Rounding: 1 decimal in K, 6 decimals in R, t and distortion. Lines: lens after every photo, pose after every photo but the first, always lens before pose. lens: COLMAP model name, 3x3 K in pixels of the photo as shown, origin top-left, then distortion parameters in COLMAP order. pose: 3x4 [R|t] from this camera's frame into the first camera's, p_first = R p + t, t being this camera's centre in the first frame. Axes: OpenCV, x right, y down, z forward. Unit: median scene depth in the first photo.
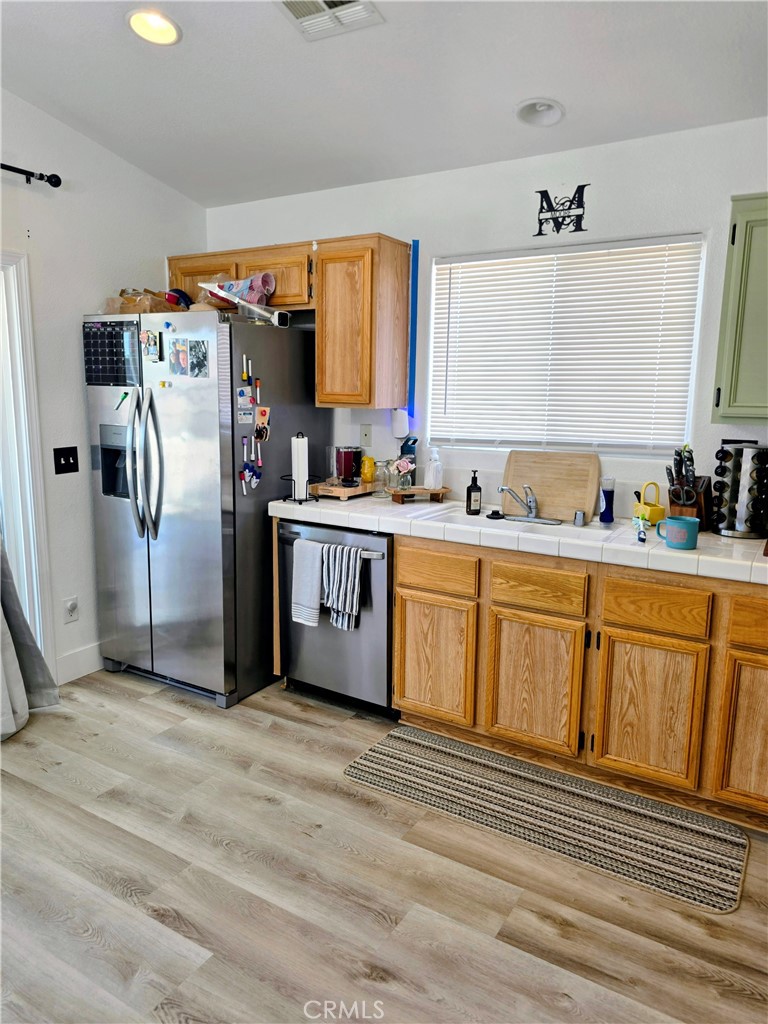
lens RADIAL K [[739.8, 0, 381.8], [0, 739.8, 510.5], [0, 0, 1]] dist [0.058866, -0.012011]
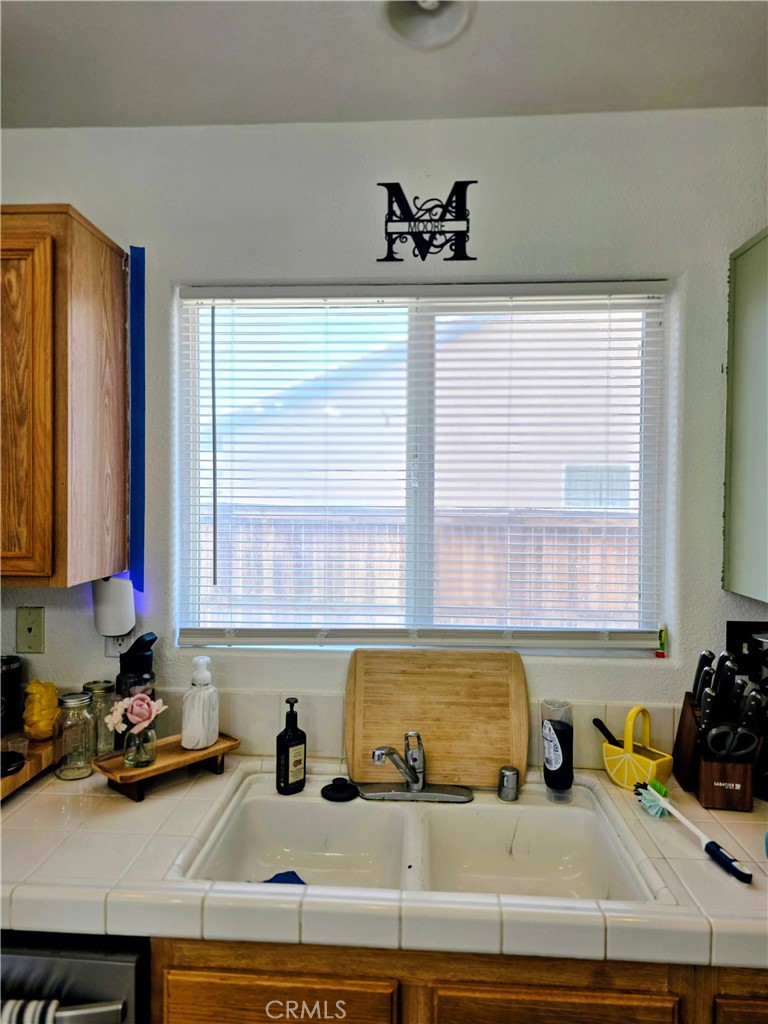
lens RADIAL K [[739.8, 0, 375.3], [0, 739.8, 510.8], [0, 0, 1]] dist [0.058866, -0.012011]
pose [[0.887703, -0.015538, 0.460155, -0.052719], [0.077883, 0.990095, -0.116815, -0.121293], [-0.453782, 0.139535, 0.880120, 0.542276]]
